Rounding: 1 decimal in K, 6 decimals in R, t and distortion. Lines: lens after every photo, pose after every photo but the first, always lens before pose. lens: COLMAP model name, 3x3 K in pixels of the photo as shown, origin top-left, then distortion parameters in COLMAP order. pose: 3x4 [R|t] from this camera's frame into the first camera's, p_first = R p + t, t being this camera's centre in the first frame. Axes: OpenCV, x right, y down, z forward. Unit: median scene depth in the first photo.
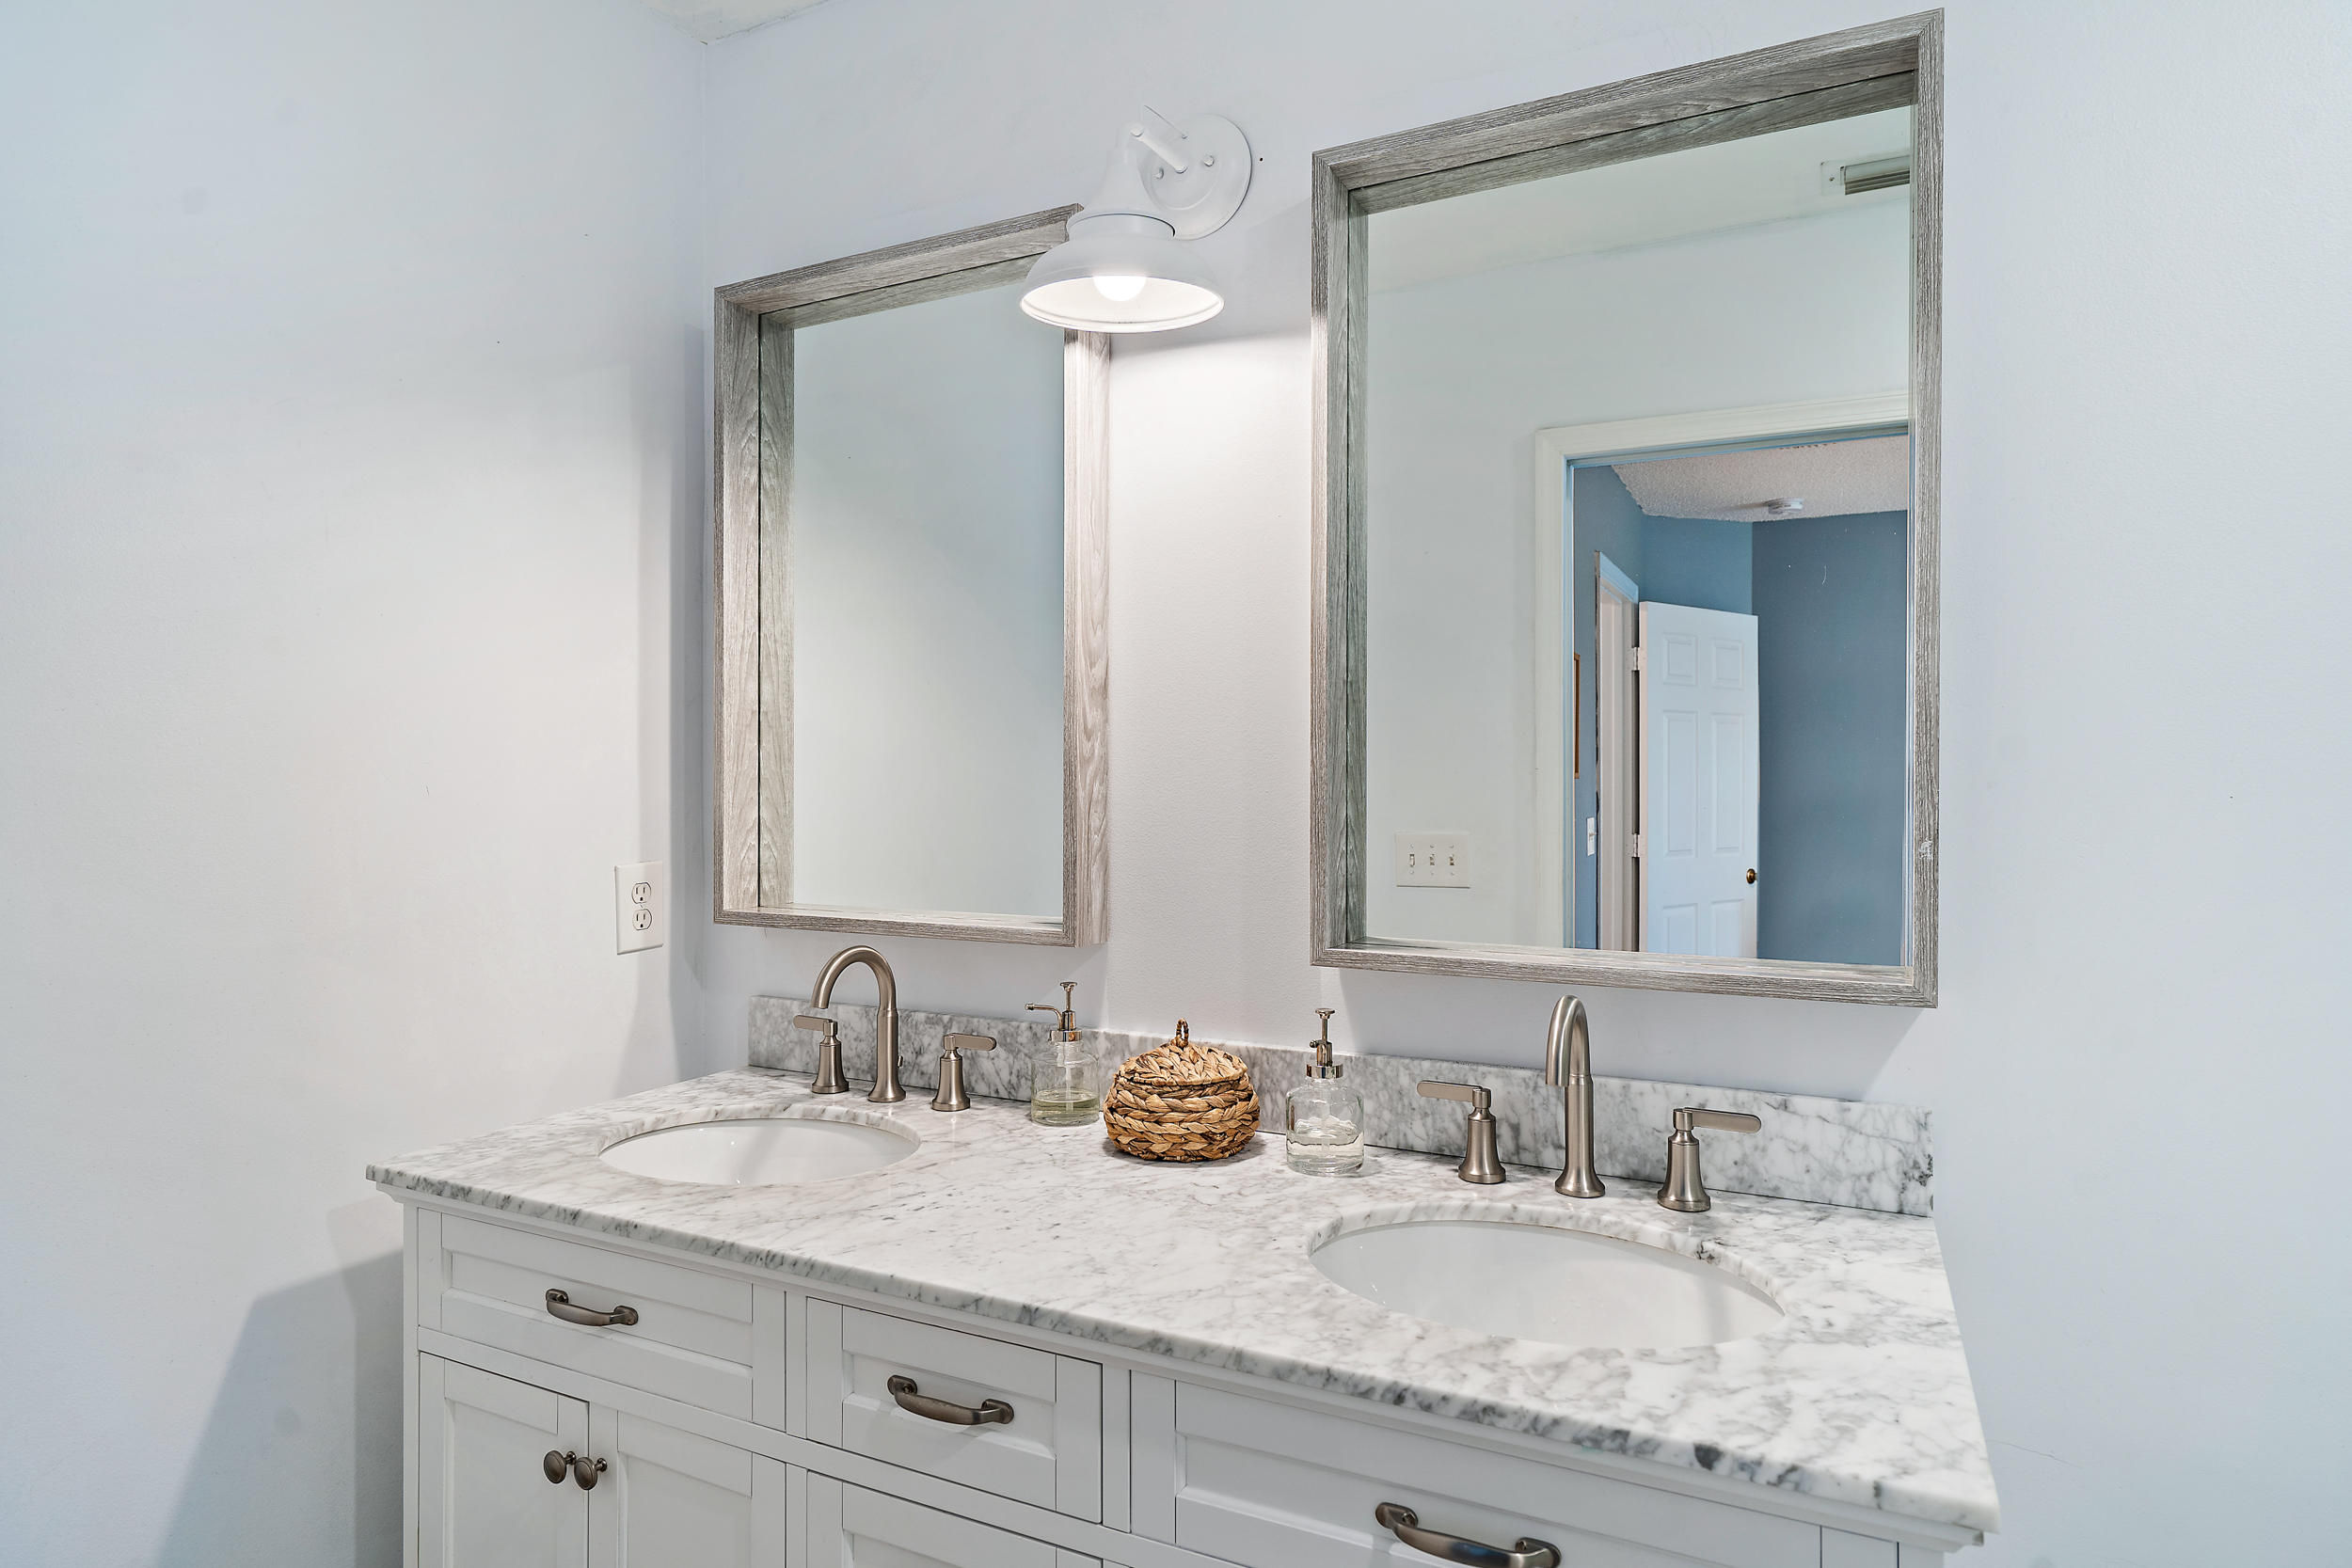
lens RADIAL K [[1310.4, 0, 1177.2], [0, 1310.4, 786.4], [0, 0, 1]] dist [0.000380, 0.002970]
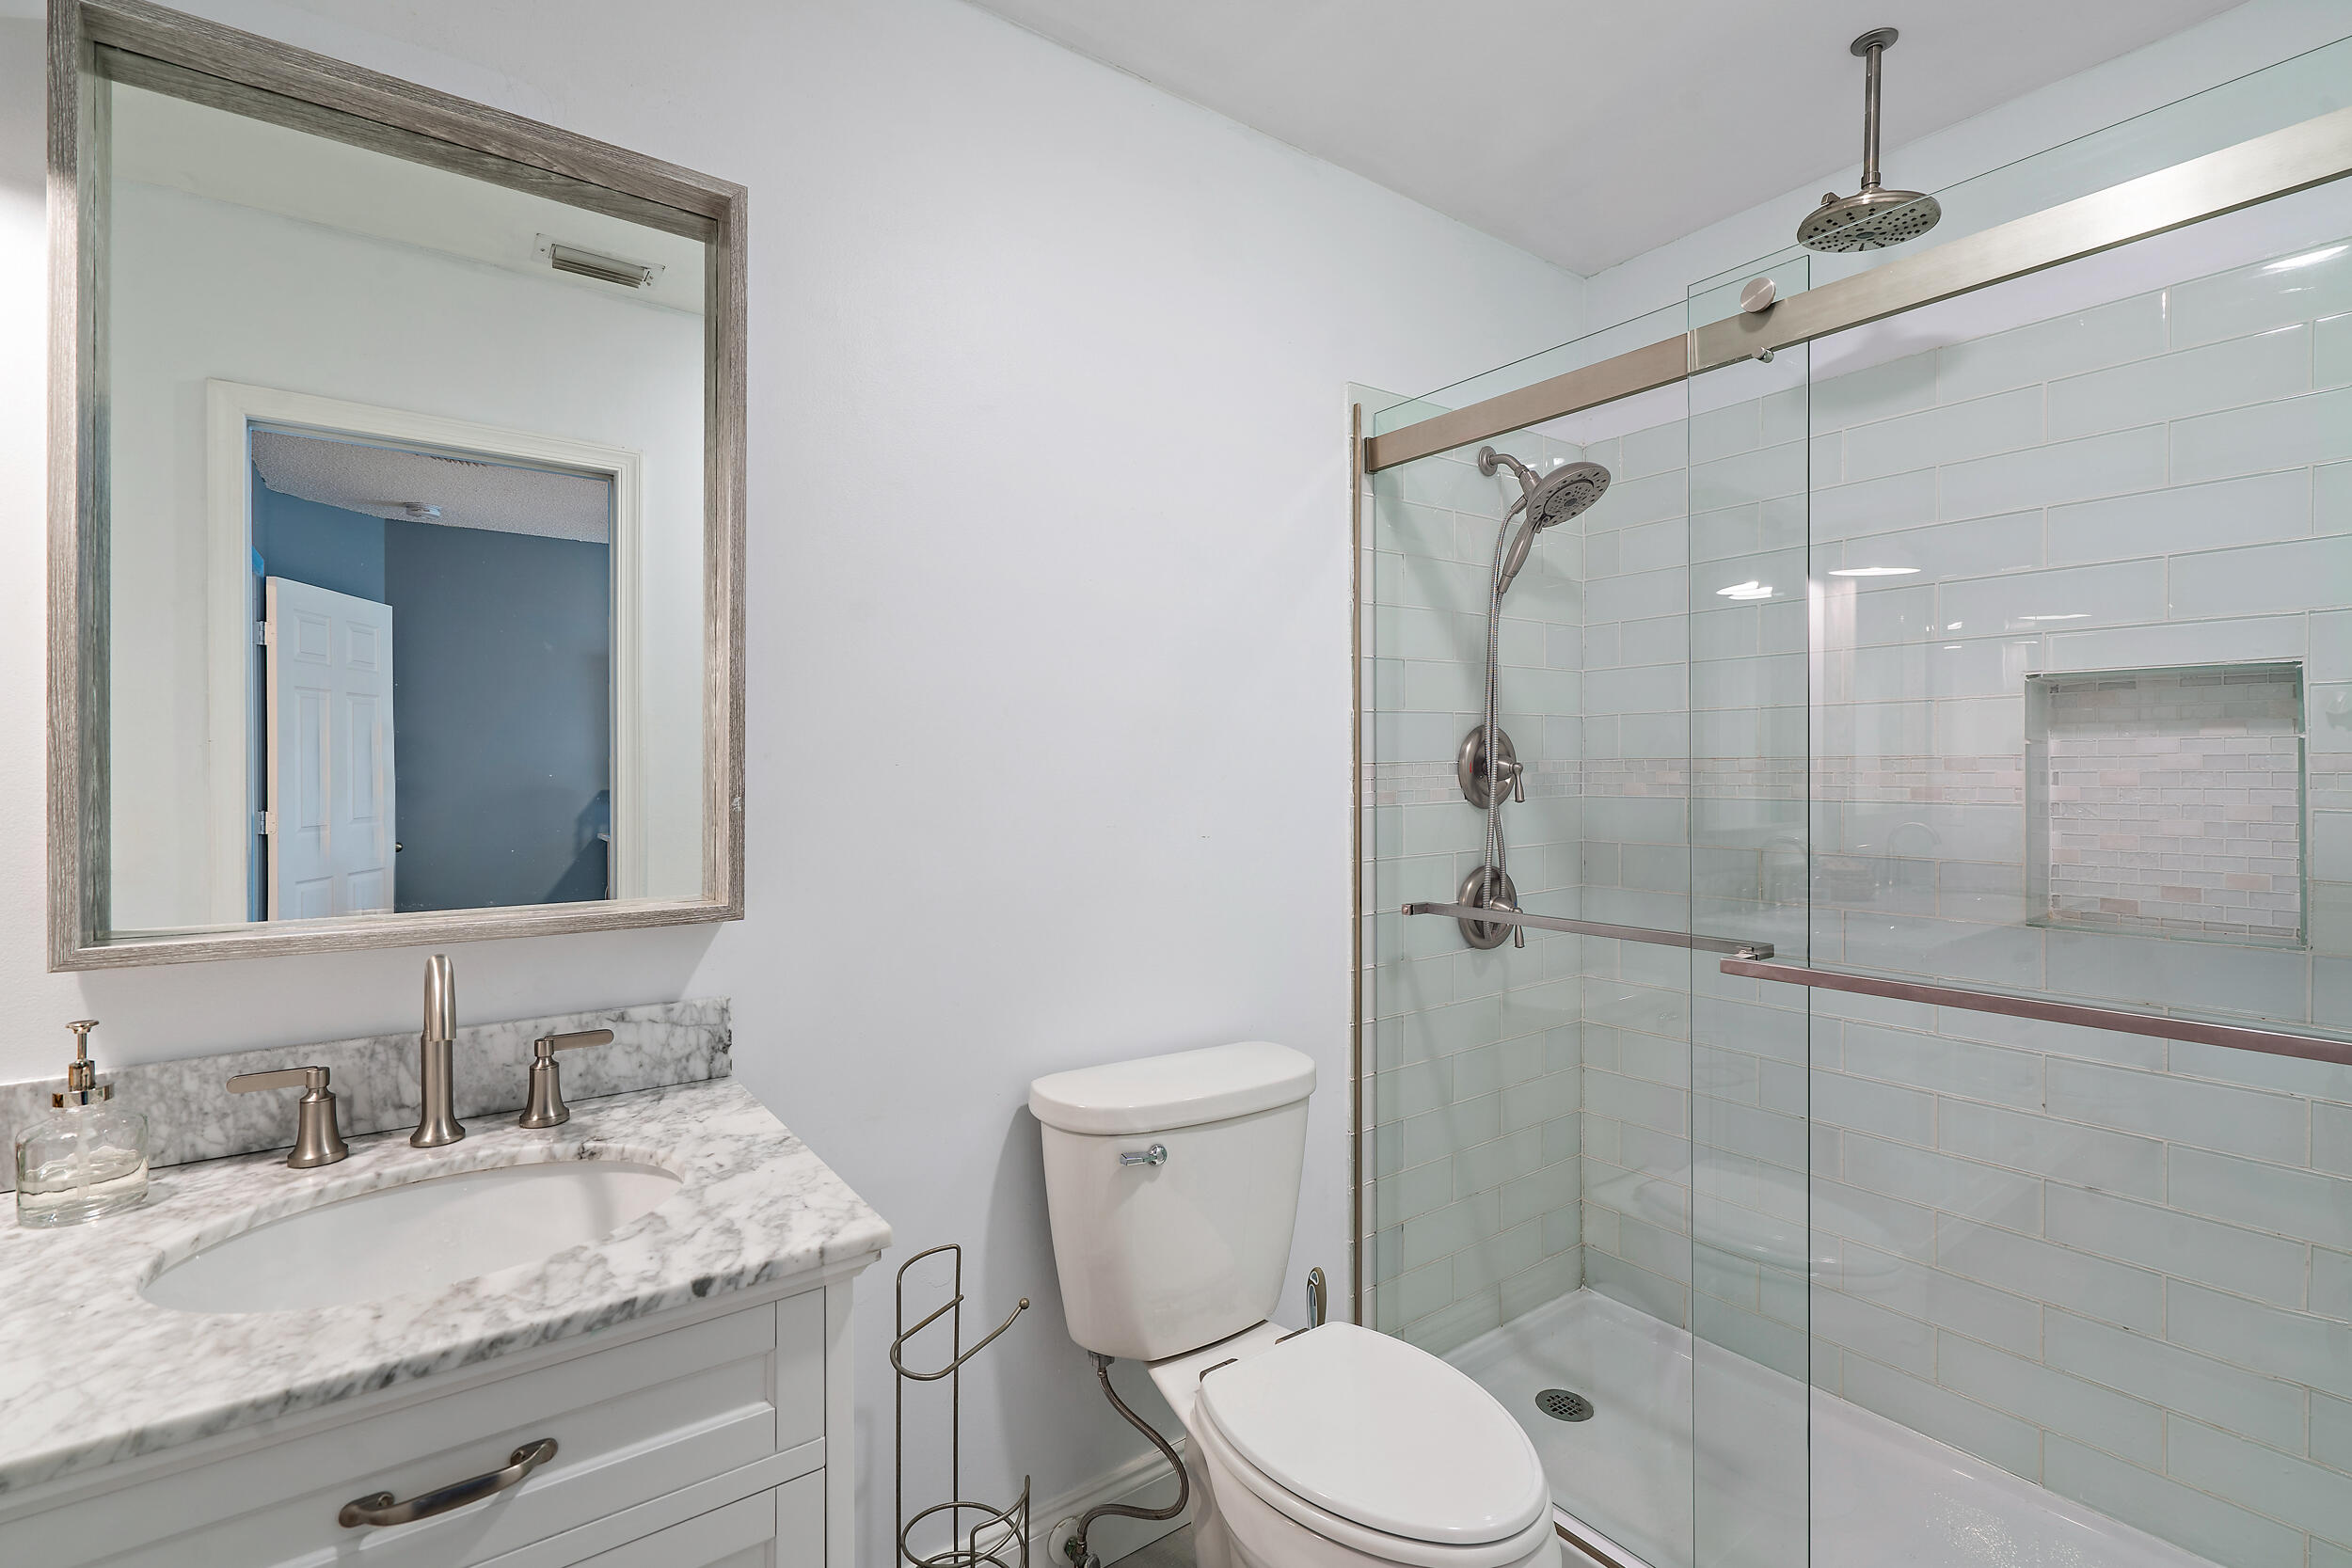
lens RADIAL K [[1064.7, 0, 1178.5], [0, 1064.7, 773.8], [0, 0, 1]] dist [-0.001372, -0.000133]
pose [[0.457432, -0.005671, 0.889226, -0.186333], [-0.000856, 0.999976, 0.006817, 0.008956], [-0.889244, -0.003879, 0.457417, 0.086035]]
